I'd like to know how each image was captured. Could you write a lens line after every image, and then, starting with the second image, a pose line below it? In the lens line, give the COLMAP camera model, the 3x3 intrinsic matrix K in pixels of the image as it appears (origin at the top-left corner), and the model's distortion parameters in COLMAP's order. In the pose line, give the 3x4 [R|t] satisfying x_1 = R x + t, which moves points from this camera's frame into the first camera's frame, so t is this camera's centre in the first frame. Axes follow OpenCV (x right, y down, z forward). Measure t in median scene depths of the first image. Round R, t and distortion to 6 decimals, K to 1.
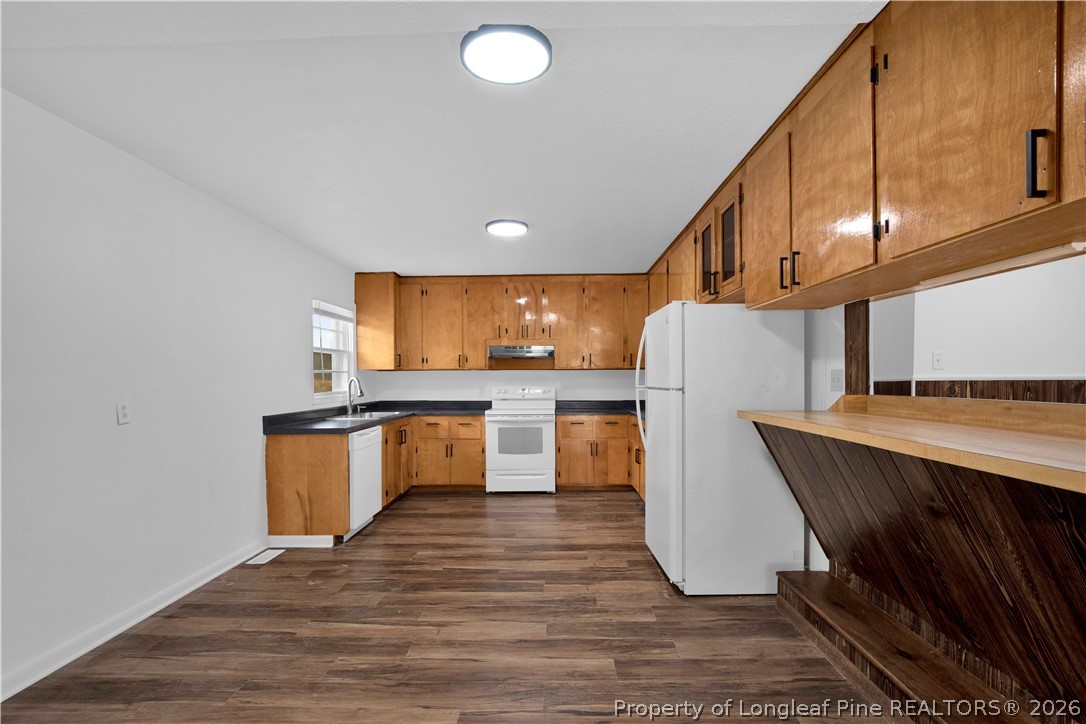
lens RADIAL K [[501.3, 0, 546.7], [0, 501.3, 371.3], [0, 0, 1]] dist [-0.014004, -0.000148]
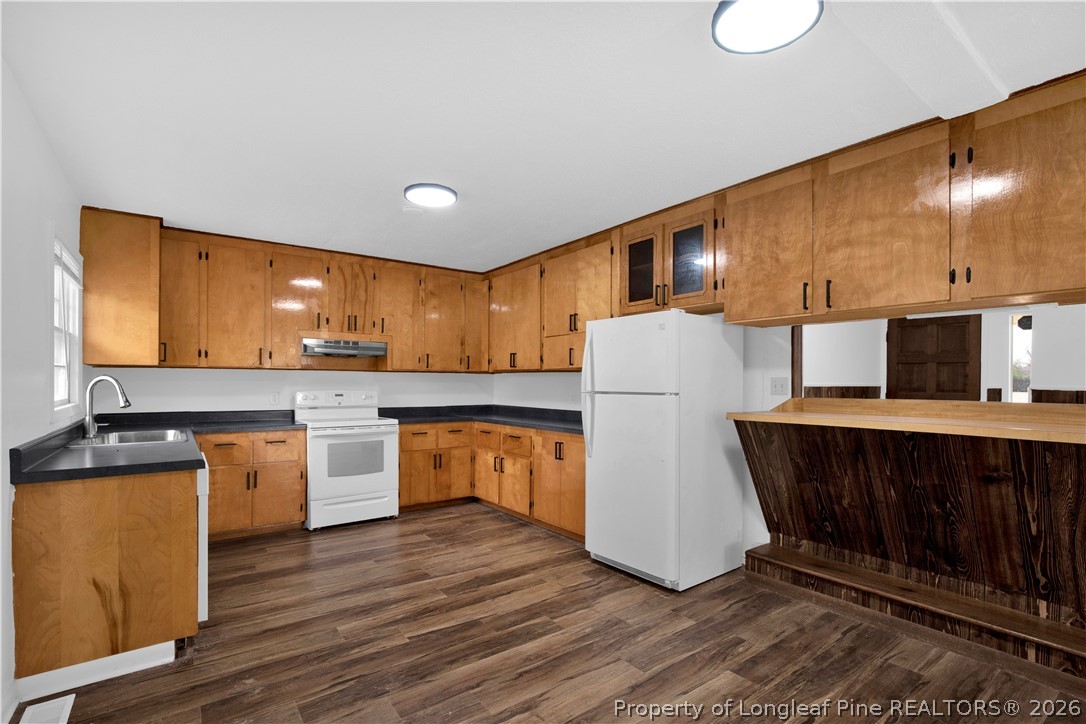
lens RADIAL K [[501.3, 0, 542.7], [0, 501.3, 372.5], [0, 0, 1]] dist [-0.014004, -0.000148]
pose [[0.794401, 0.021598, 0.607009, -0.447090], [-0.017913, 0.999766, -0.012129, 0.007157], [-0.607129, -0.001238, 0.794602, 0.262526]]
